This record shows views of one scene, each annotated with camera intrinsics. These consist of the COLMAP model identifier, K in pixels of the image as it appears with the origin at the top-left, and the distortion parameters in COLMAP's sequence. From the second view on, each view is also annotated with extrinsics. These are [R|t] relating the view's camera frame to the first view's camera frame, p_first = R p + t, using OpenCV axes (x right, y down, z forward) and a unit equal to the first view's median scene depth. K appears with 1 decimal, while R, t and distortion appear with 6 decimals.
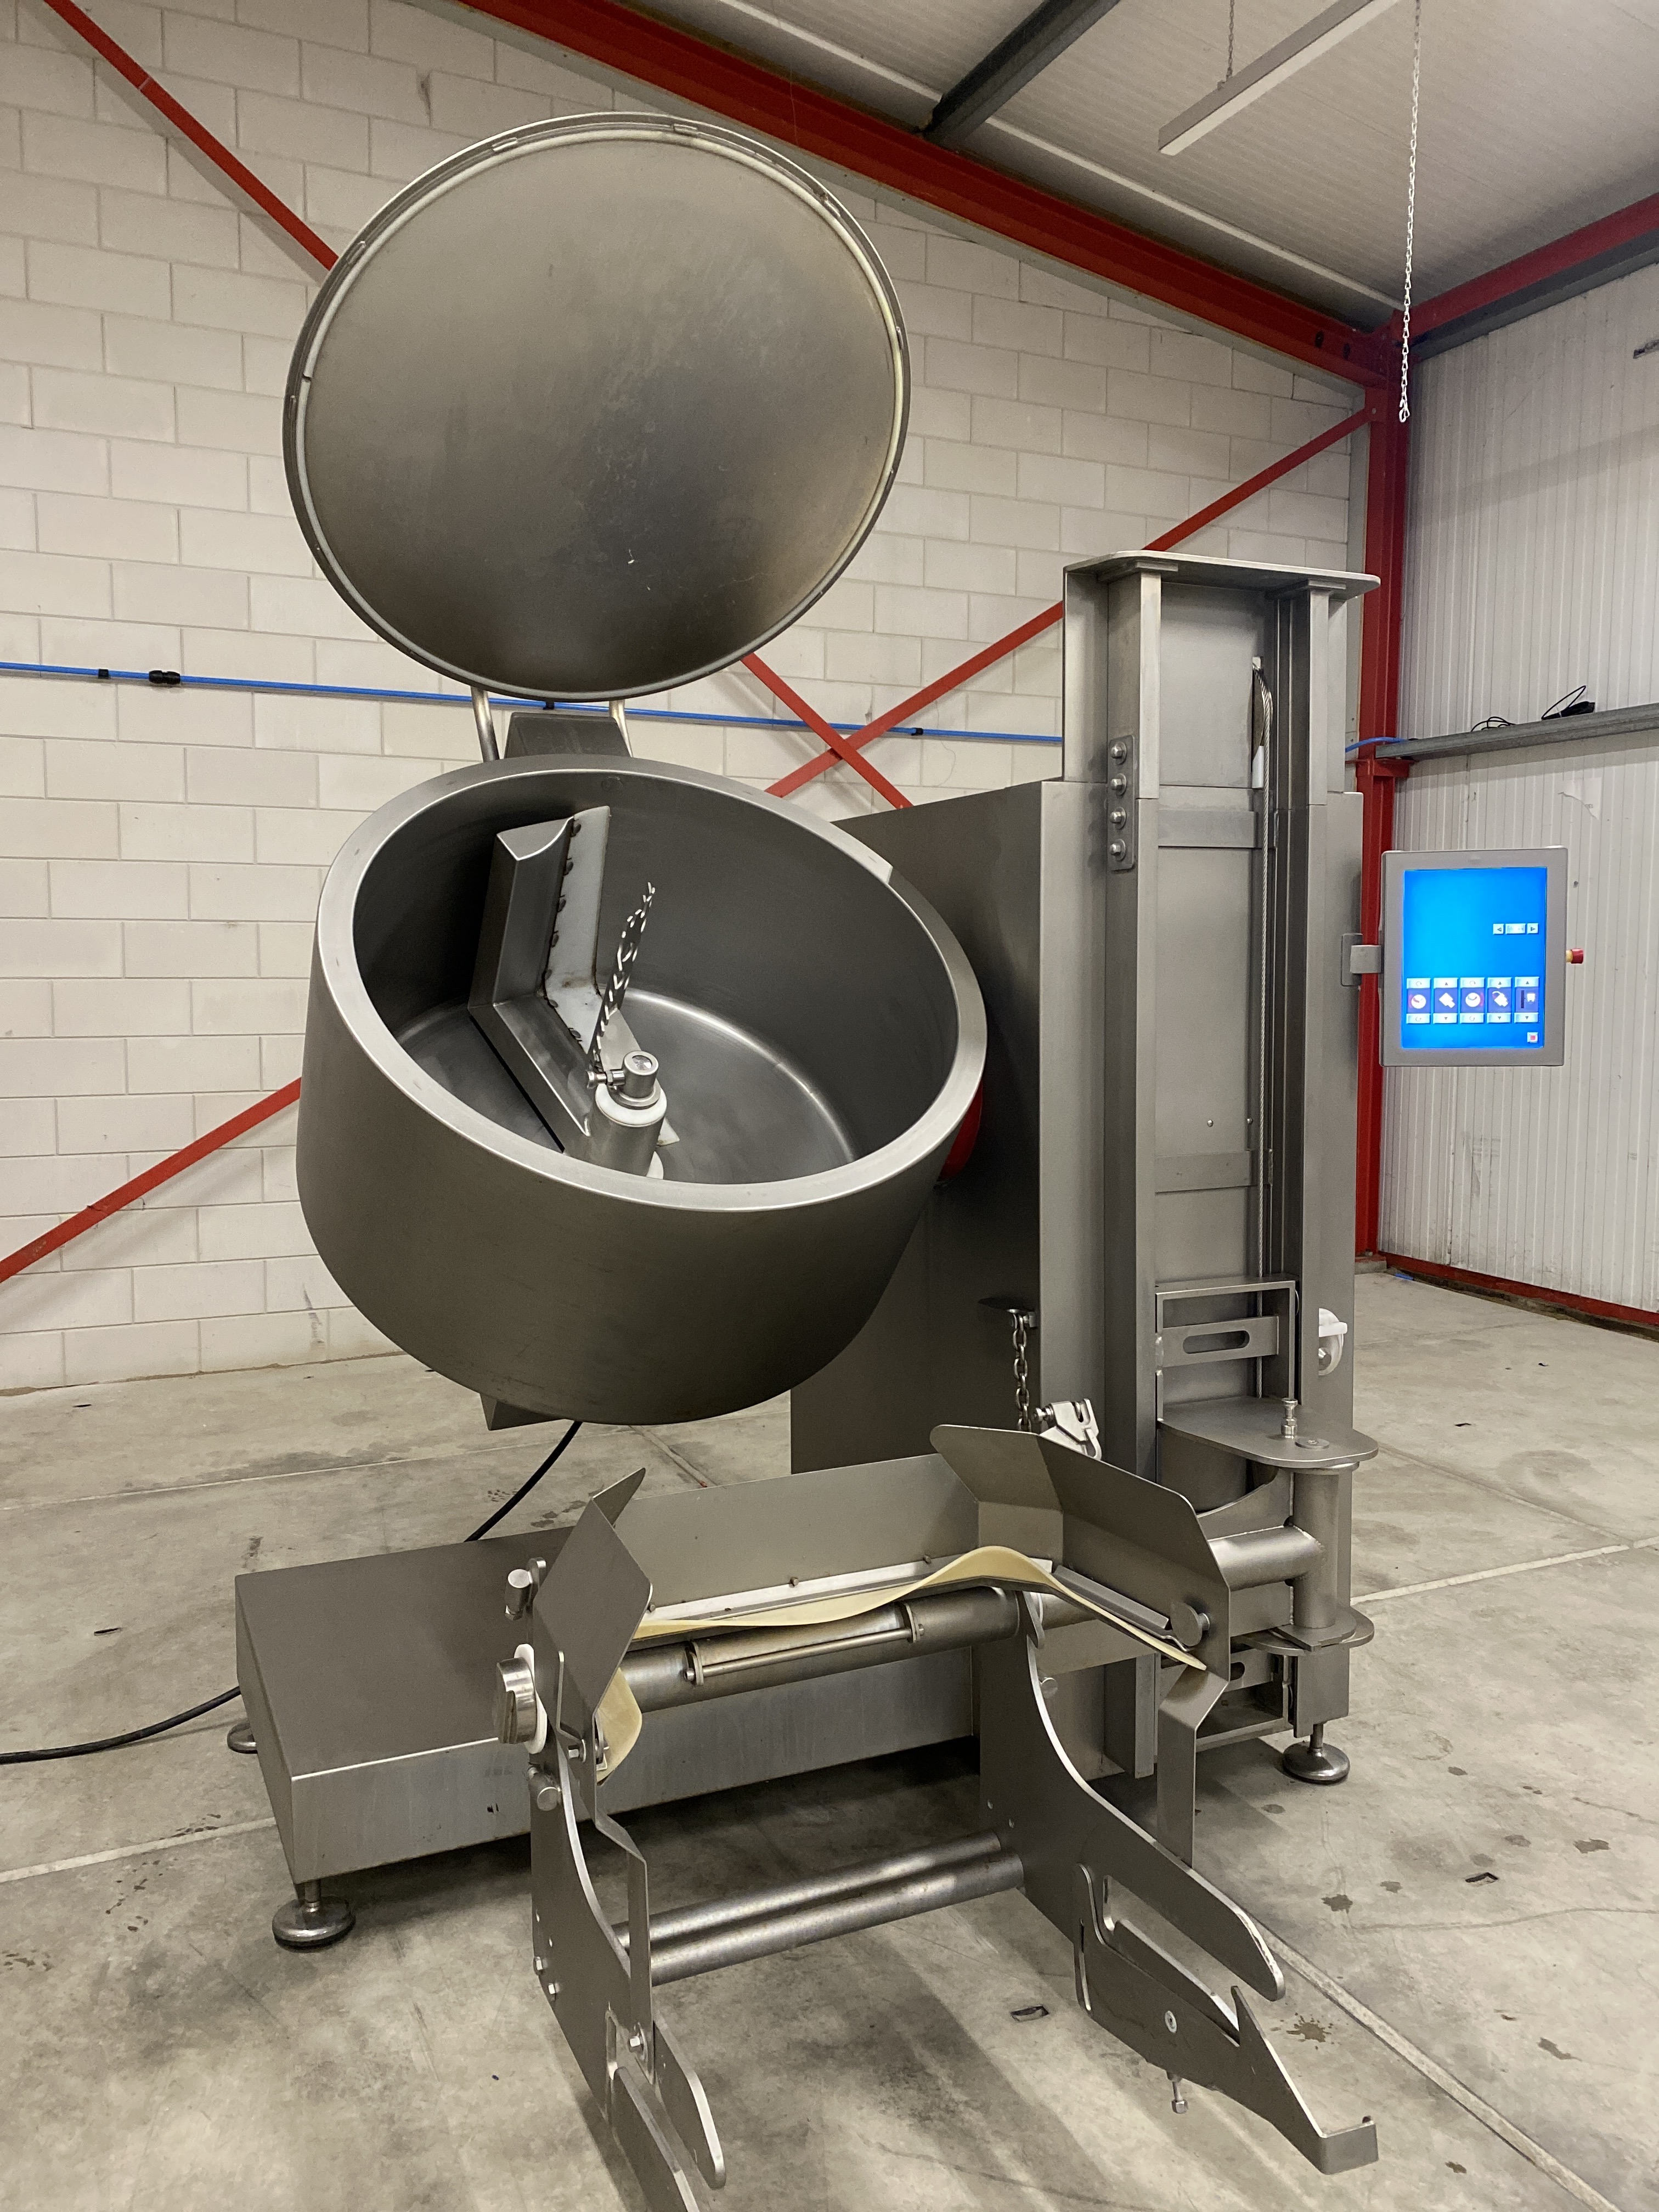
lens RADIAL K [[1707.5, 0, 829.2], [0, 1707.5, 1106.9], [0, 0, 1]] dist [0.003584, -0.003371]
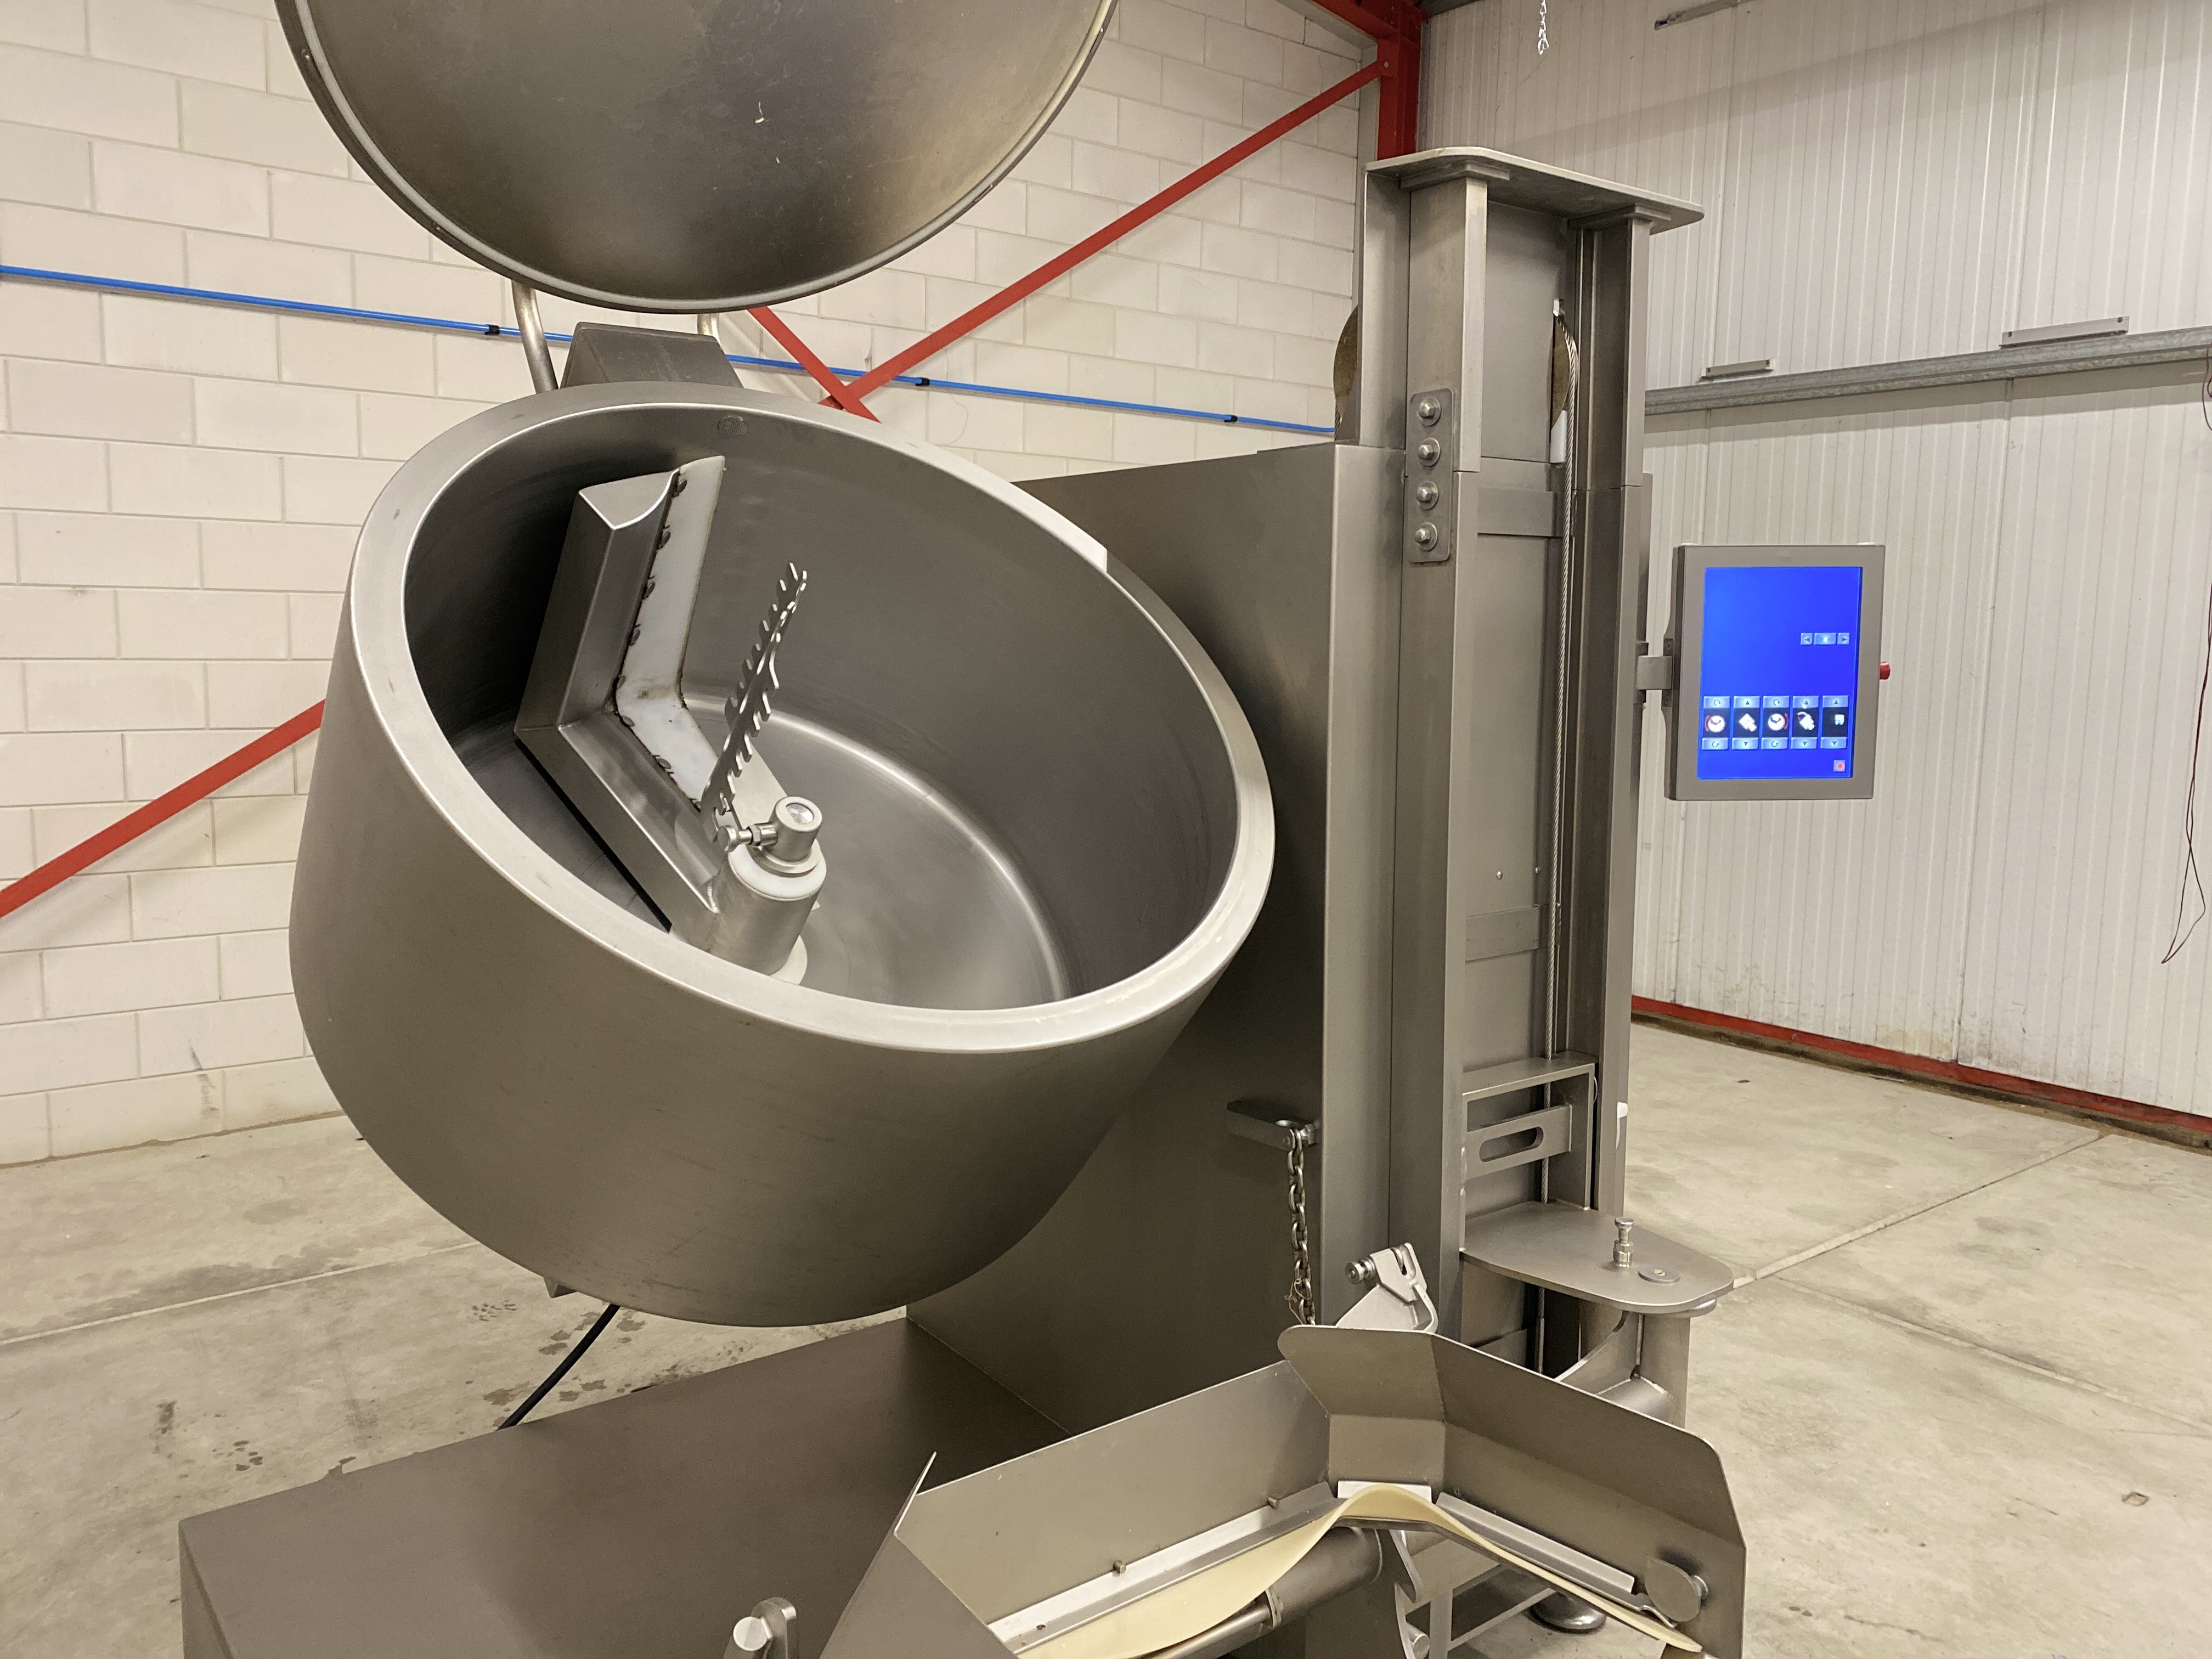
lens RADIAL K [[1707.5, 0, 1114.4], [0, 1707.5, 832.7], [0, 0, 1]] dist [0.003584, -0.003371]
pose [[0.973000, -0.015899, 0.230258, -0.139184], [0.007645, 0.999297, 0.036691, -0.041058], [-0.230680, -0.033940, 0.972438, 0.245282]]
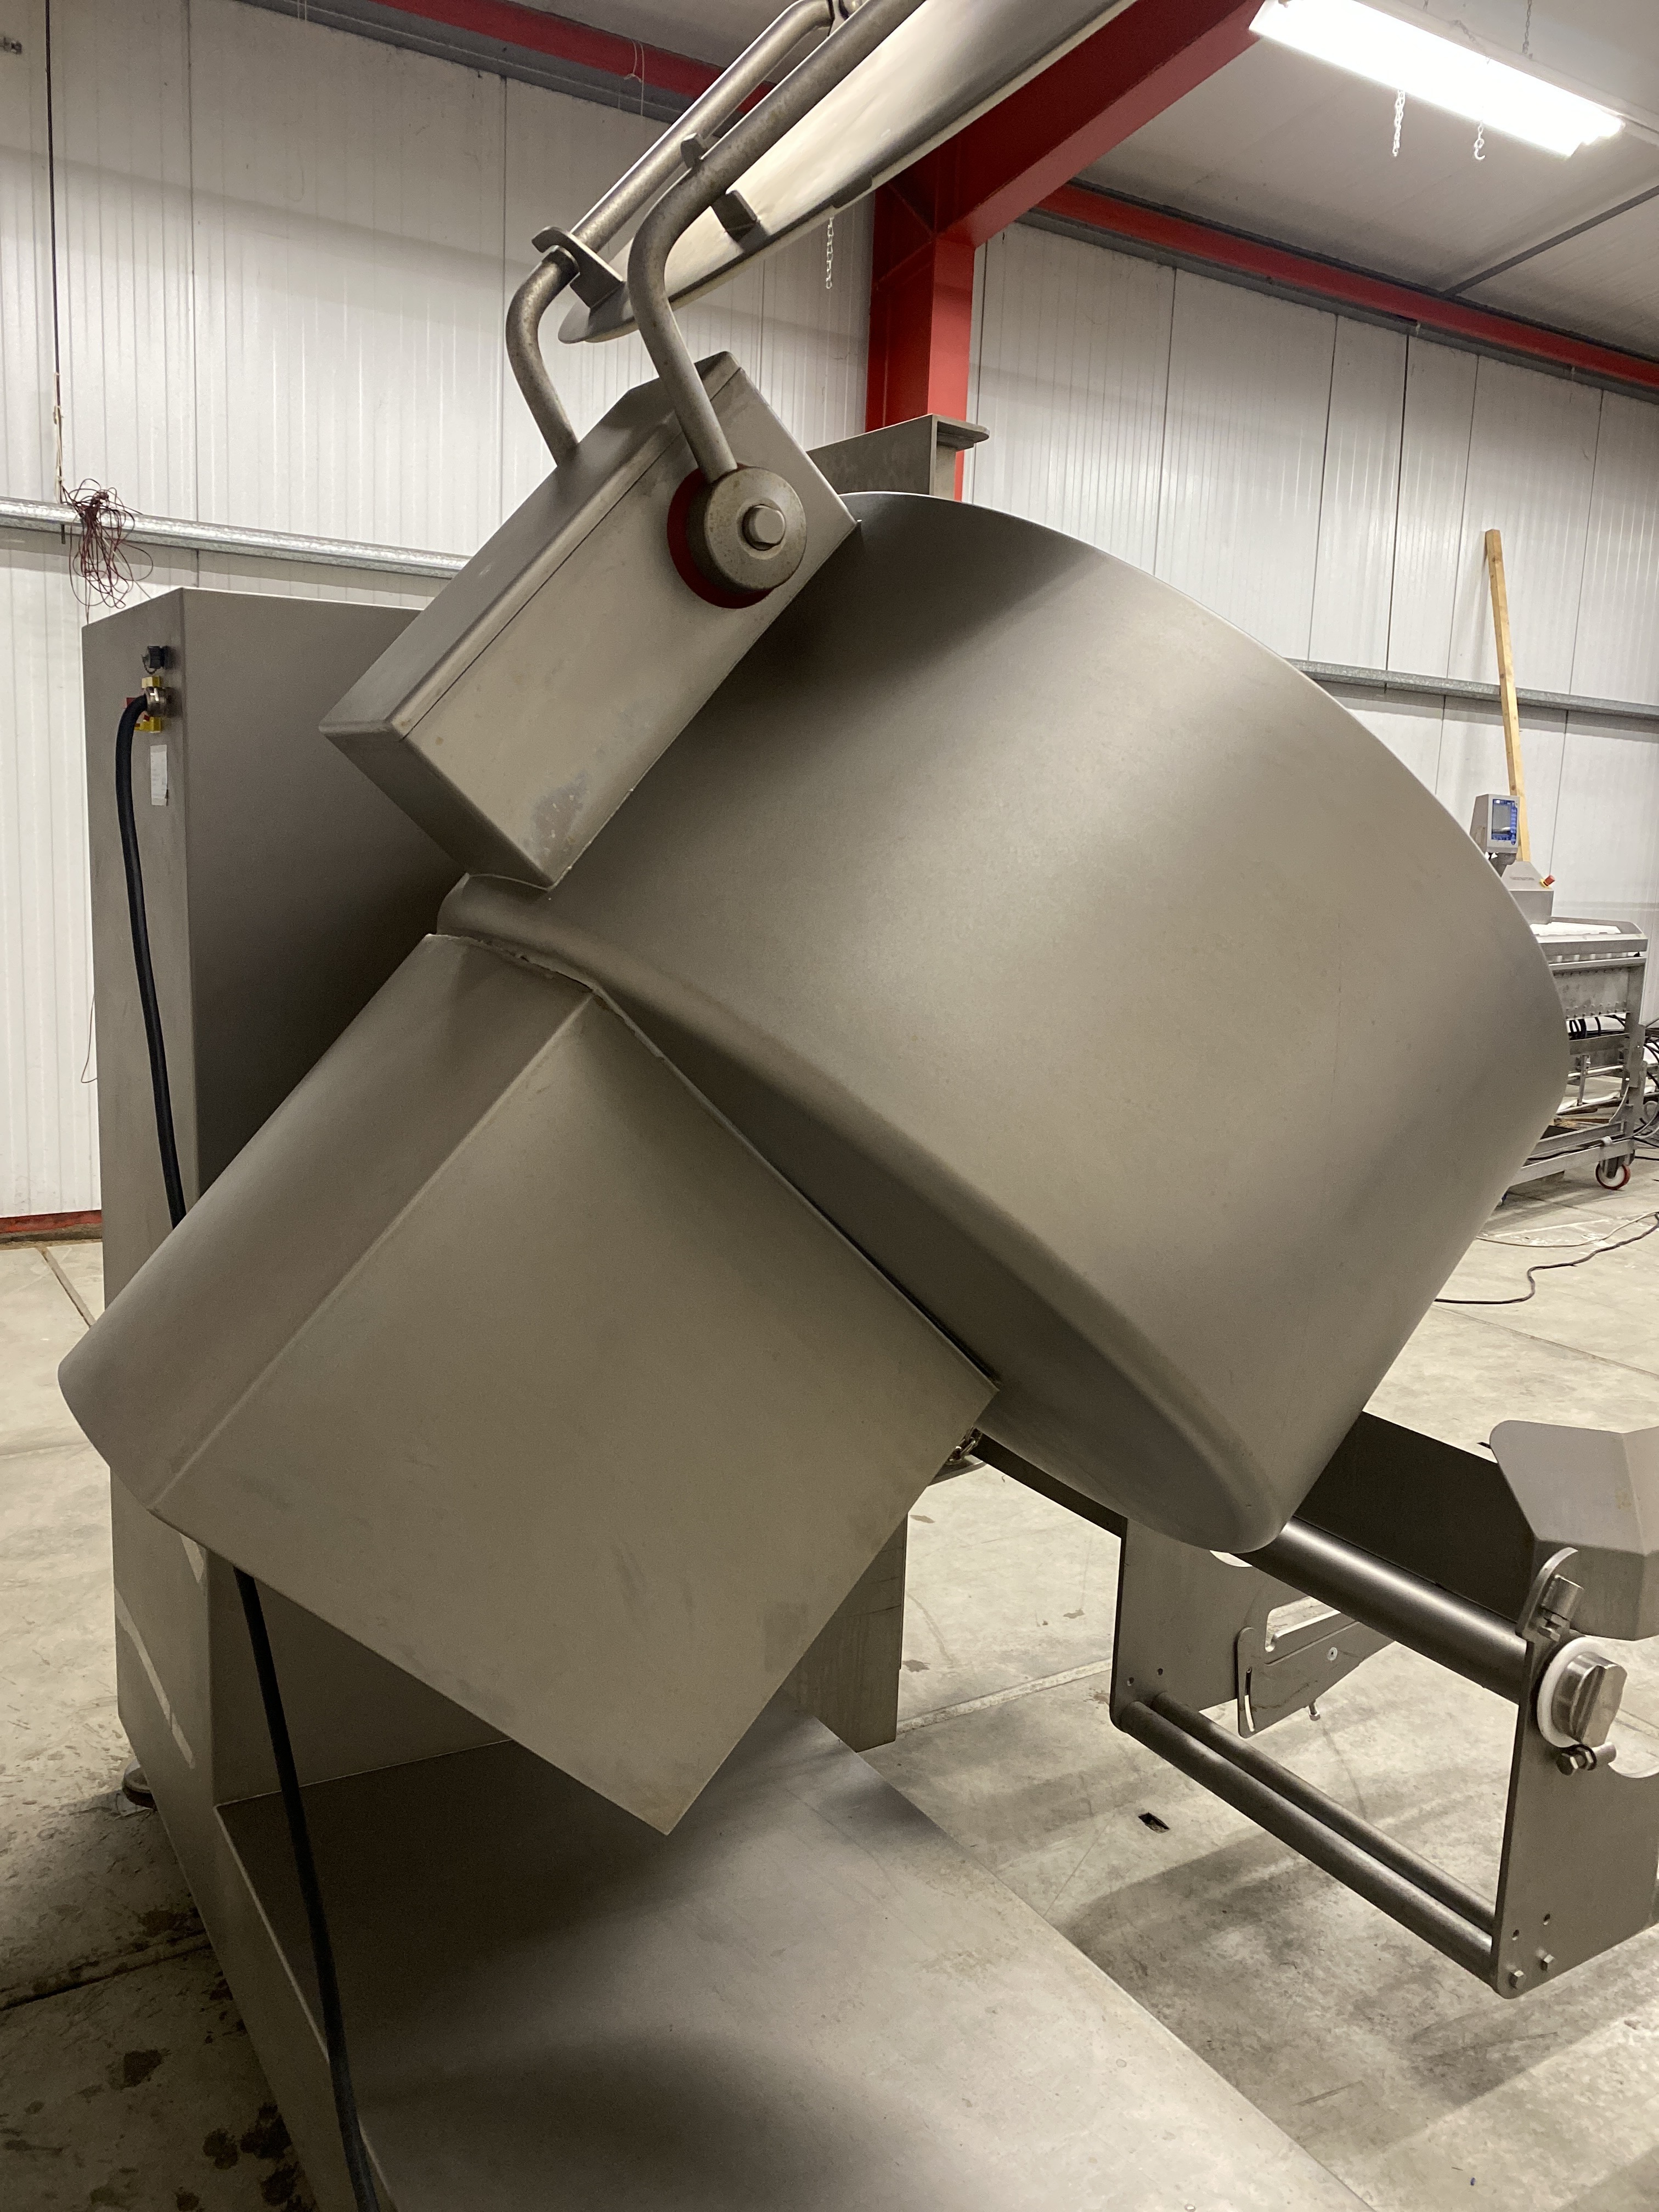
lens RADIAL K [[1707.5, 0, 827.3], [0, 1707.5, 1100.0], [0, 0, 1]] dist [0.003584, -0.003371]
pose [[-0.126336, -0.180302, 0.975464, -0.713679], [0.041490, 0.981522, 0.186796, -0.126536], [-0.991120, 0.064071, -0.116521, 1.086905]]
